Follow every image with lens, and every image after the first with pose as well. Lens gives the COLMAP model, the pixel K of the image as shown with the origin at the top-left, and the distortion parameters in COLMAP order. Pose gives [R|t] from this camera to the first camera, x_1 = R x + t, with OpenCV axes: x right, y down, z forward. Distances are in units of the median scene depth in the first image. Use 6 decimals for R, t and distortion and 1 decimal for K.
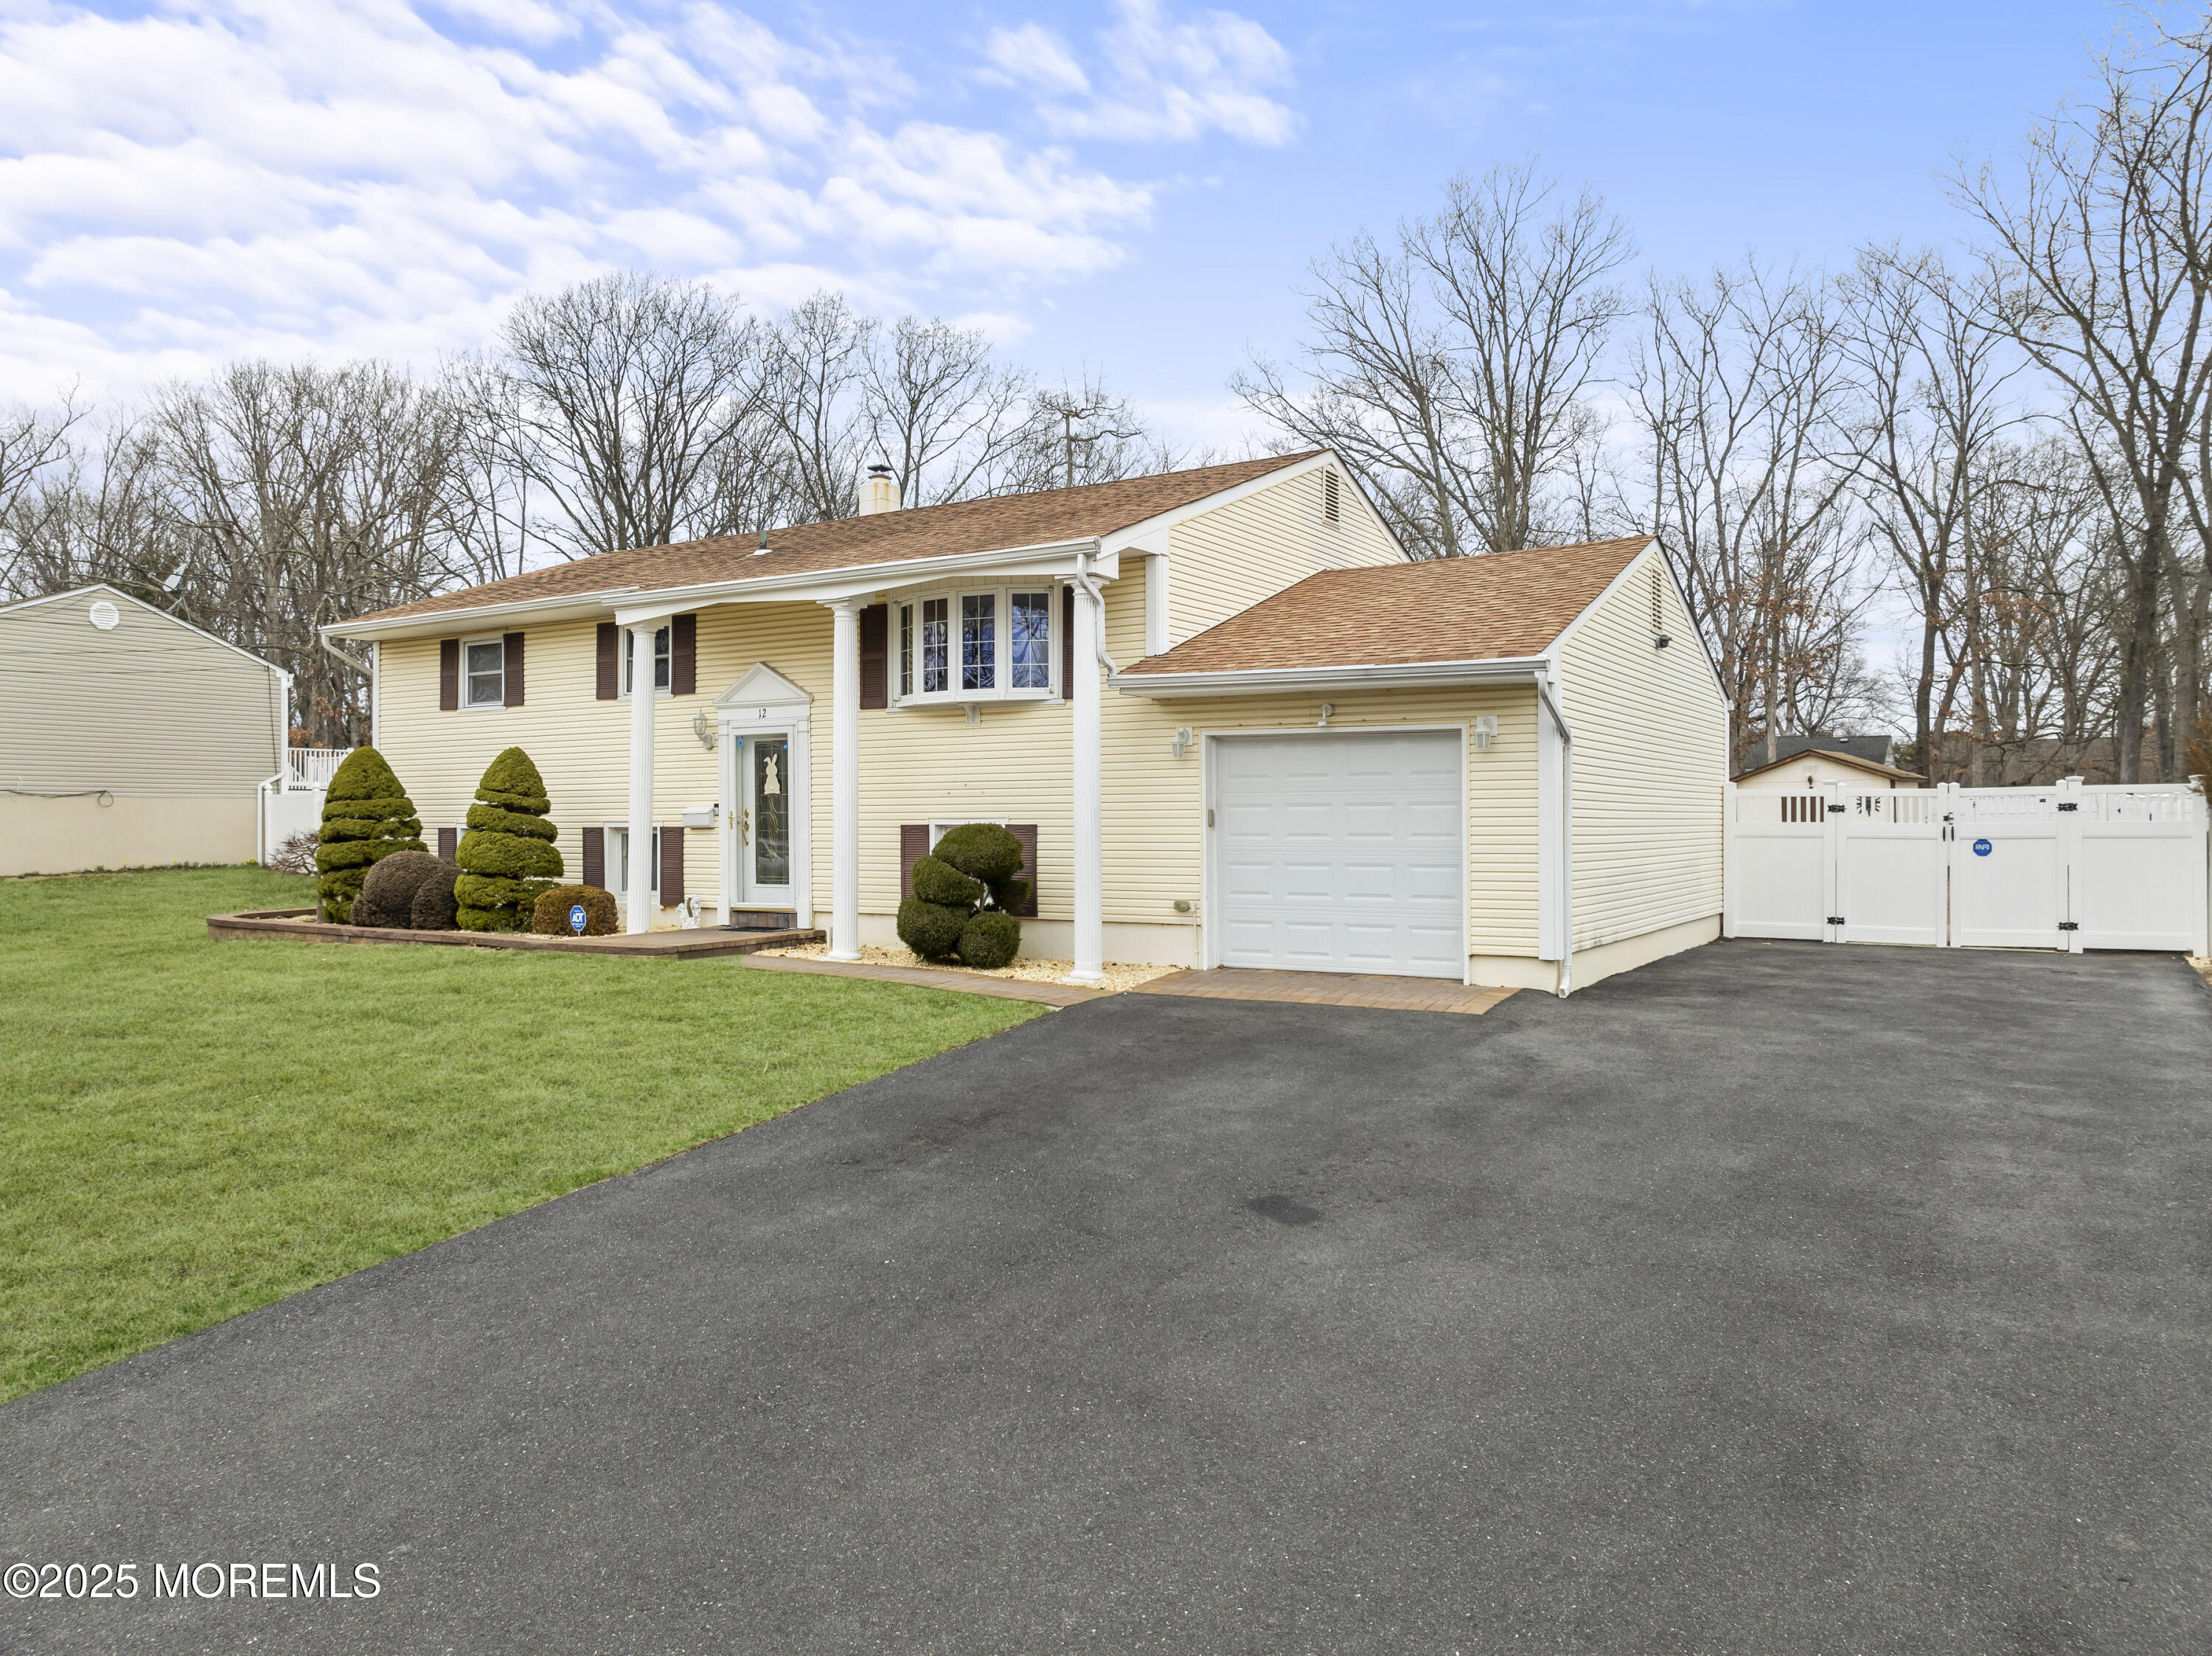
lens RADIAL K [[1541.9, 0, 1112.5], [0, 1541.9, 834.3], [0, 0, 1]] dist [-0.028355, 0.000267]
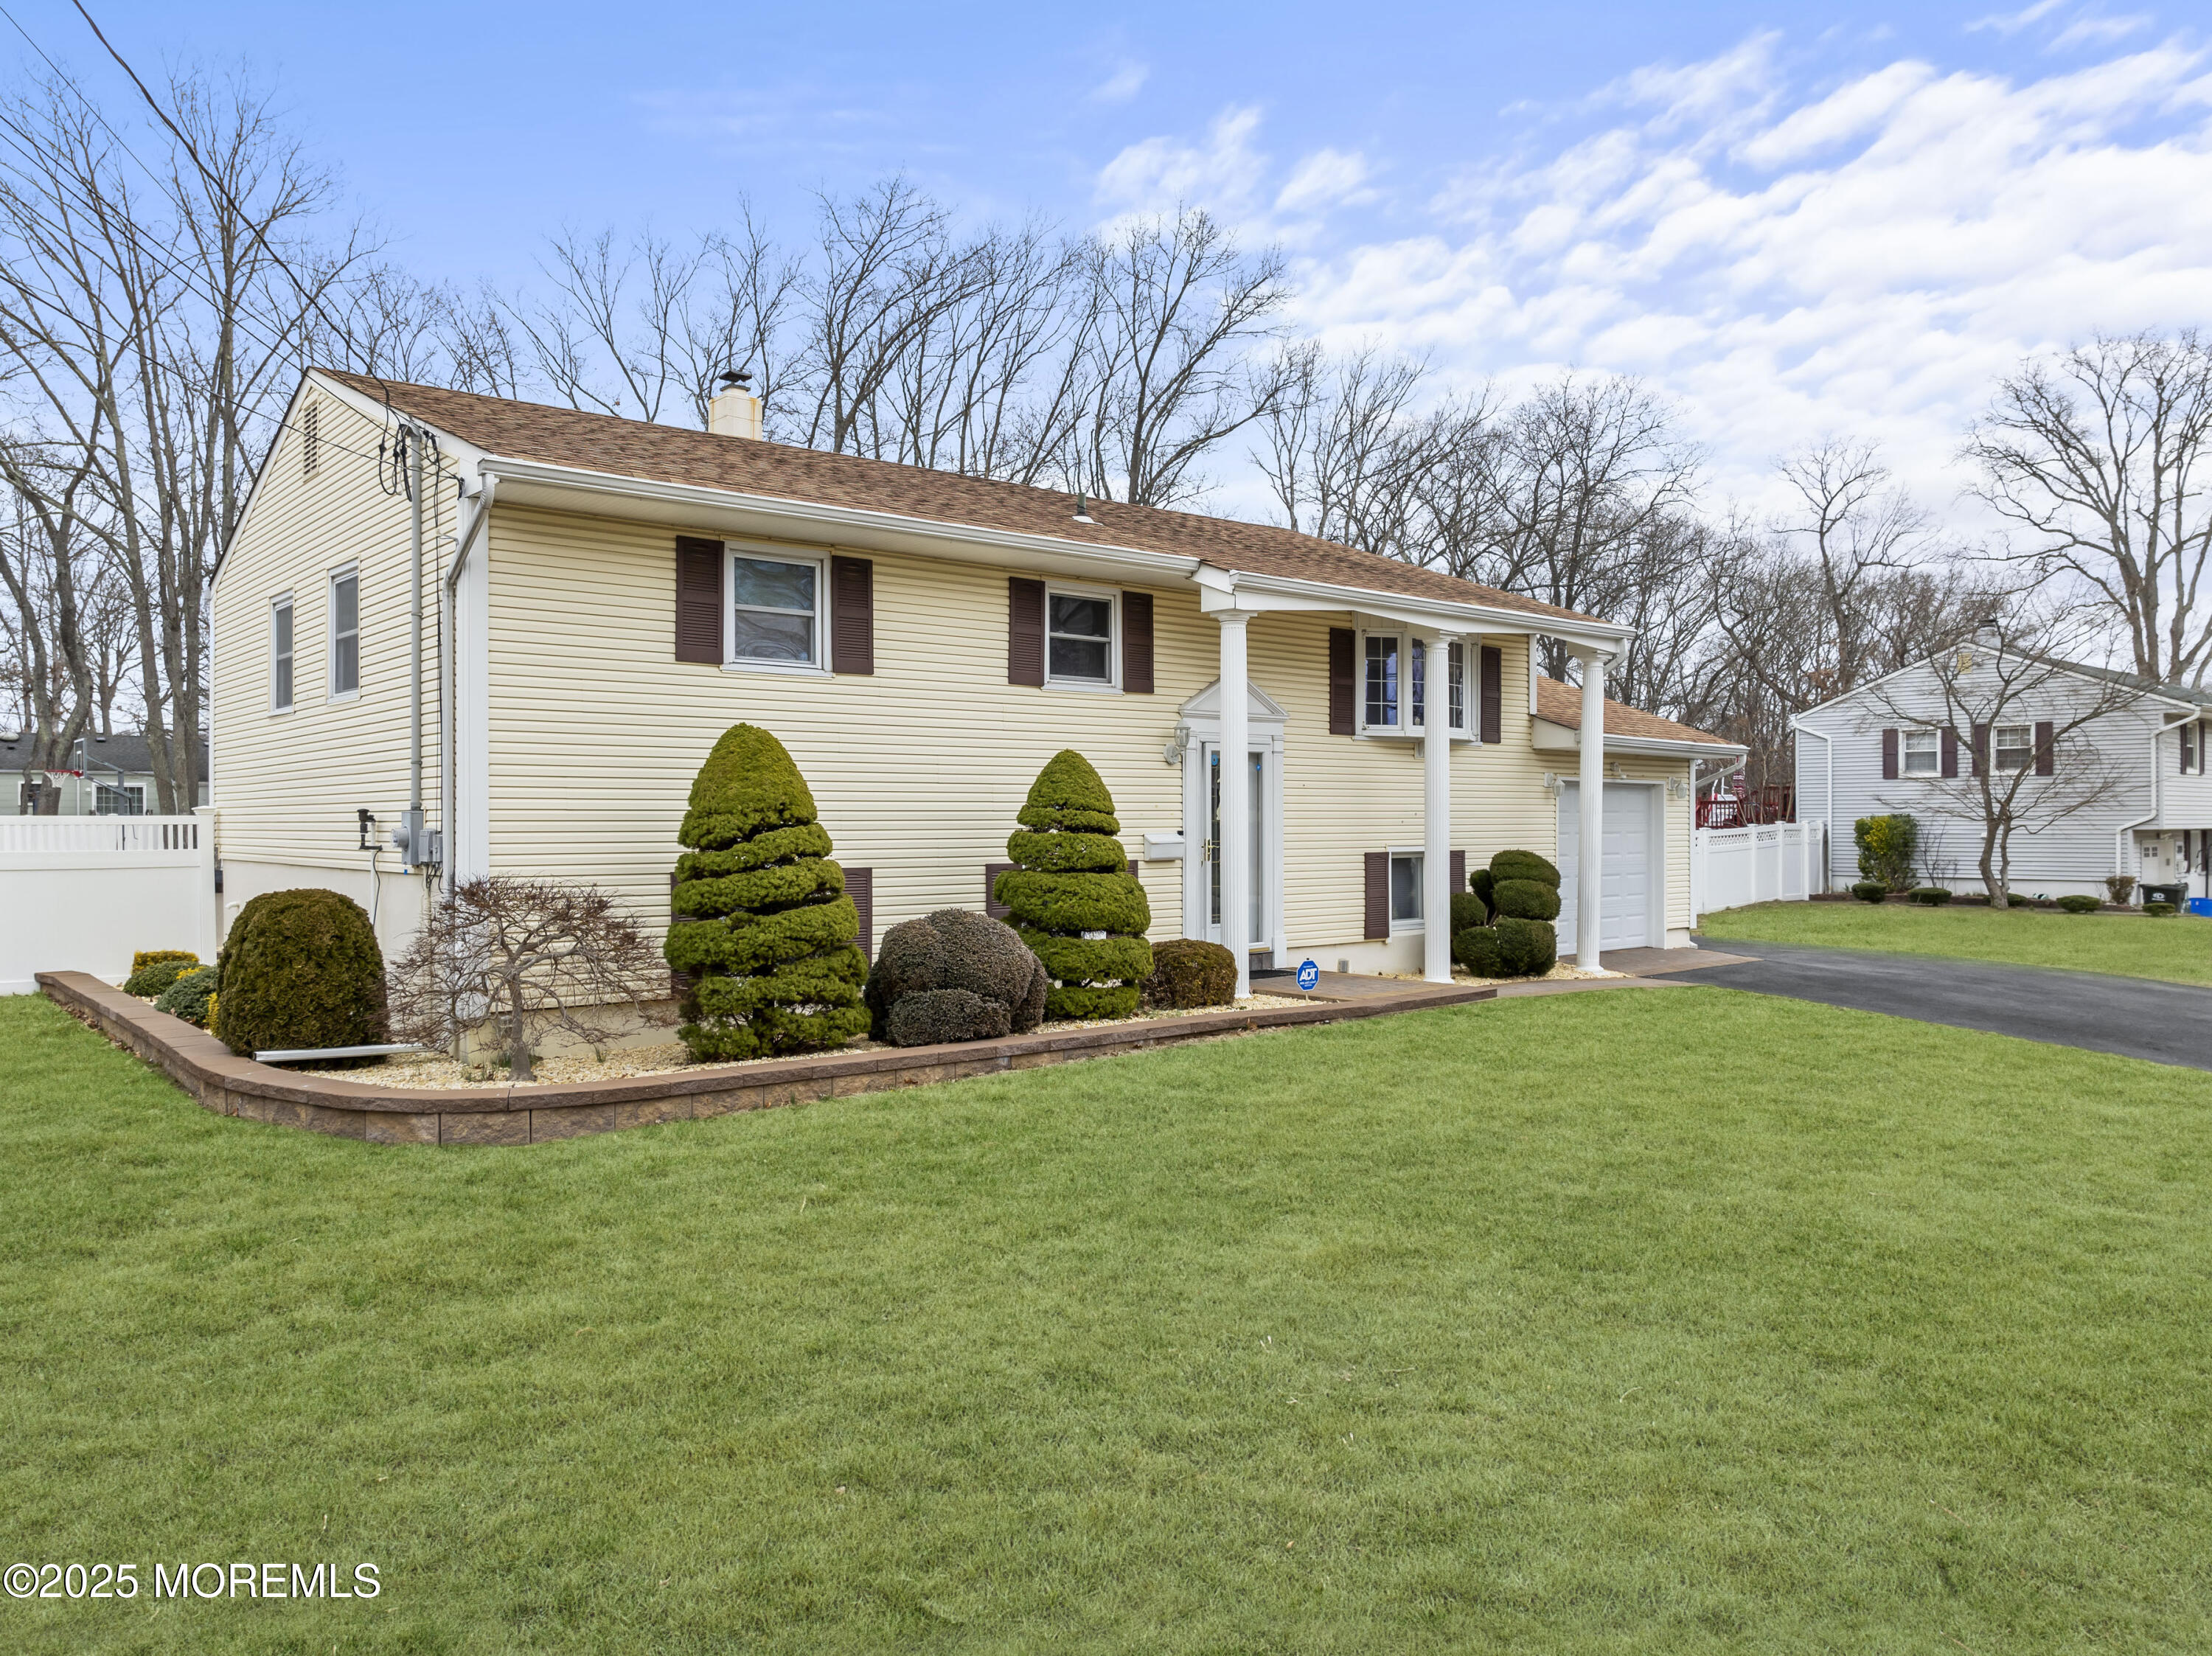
lens RADIAL K [[1541.9, 0, 1112.5], [0, 1541.9, 834.3], [0, 0, 1]] dist [-0.028355, 0.000267]
pose [[0.304844, -0.012793, 0.952316, -1.084022], [0.001102, 0.999914, 0.013079, -0.029206], [-0.952402, -0.002937, 0.304832, 0.796885]]
